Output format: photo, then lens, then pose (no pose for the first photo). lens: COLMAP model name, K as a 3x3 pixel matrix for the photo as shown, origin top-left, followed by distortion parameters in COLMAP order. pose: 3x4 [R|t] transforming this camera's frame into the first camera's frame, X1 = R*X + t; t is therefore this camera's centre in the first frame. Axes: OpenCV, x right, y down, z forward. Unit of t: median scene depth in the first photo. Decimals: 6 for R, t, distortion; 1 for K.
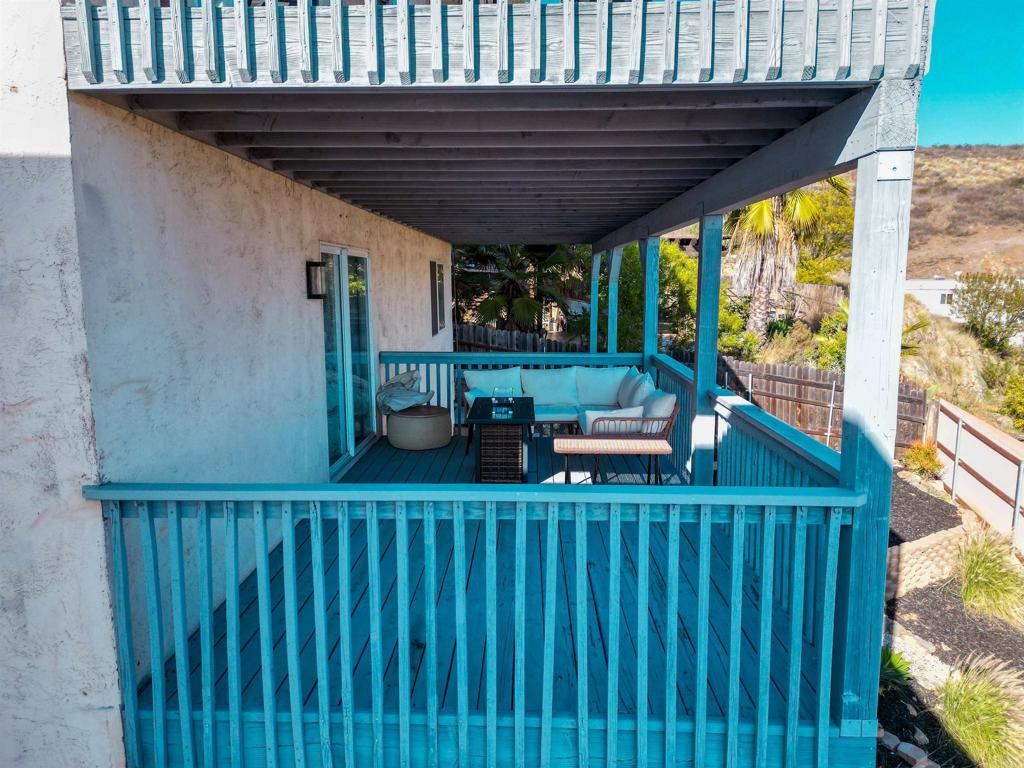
lens RADIAL K [[716.6, 0, 511.5], [0, 716.6, 379.9], [0, 0, 1]] dist [0.065840, -0.061356]
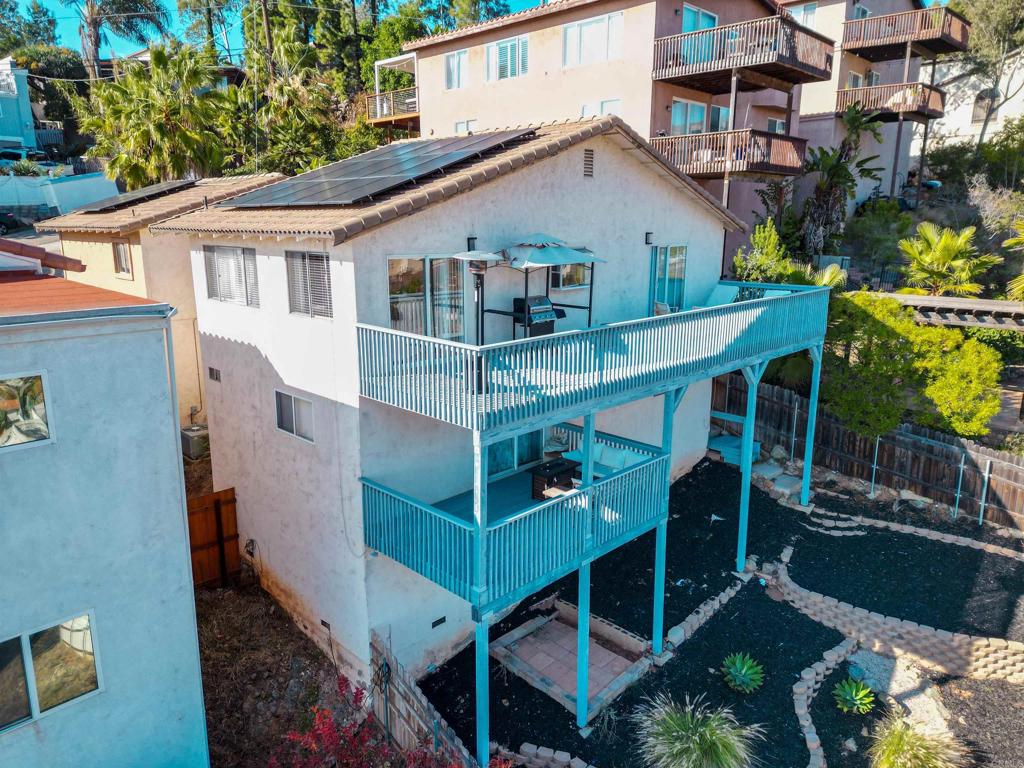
lens RADIAL K [[716.6, 0, 511.5], [0, 716.6, 379.9], [0, 0, 1]] dist [0.065840, -0.061356]
pose [[0.737074, 0.148395, -0.659318, 2.769844], [-0.097655, 0.988742, 0.113368, -0.981823], [0.668719, -0.019175, 0.743268, -1.550615]]
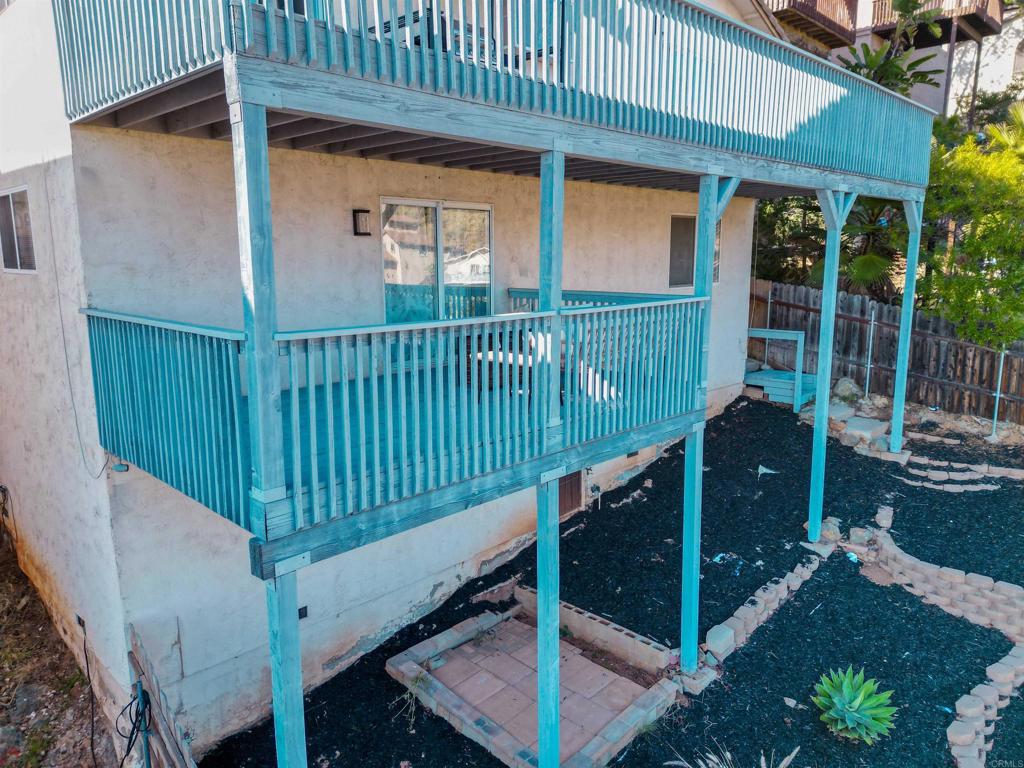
lens RADIAL K [[716.6, 0, 511.5], [0, 716.6, 379.9], [0, 0, 1]] dist [0.065840, -0.061356]
pose [[0.737384, 0.111802, -0.666158, 1.740463], [-0.089527, 0.993683, 0.067672, 0.093695], [0.669515, 0.009739, 0.742735, 0.230407]]
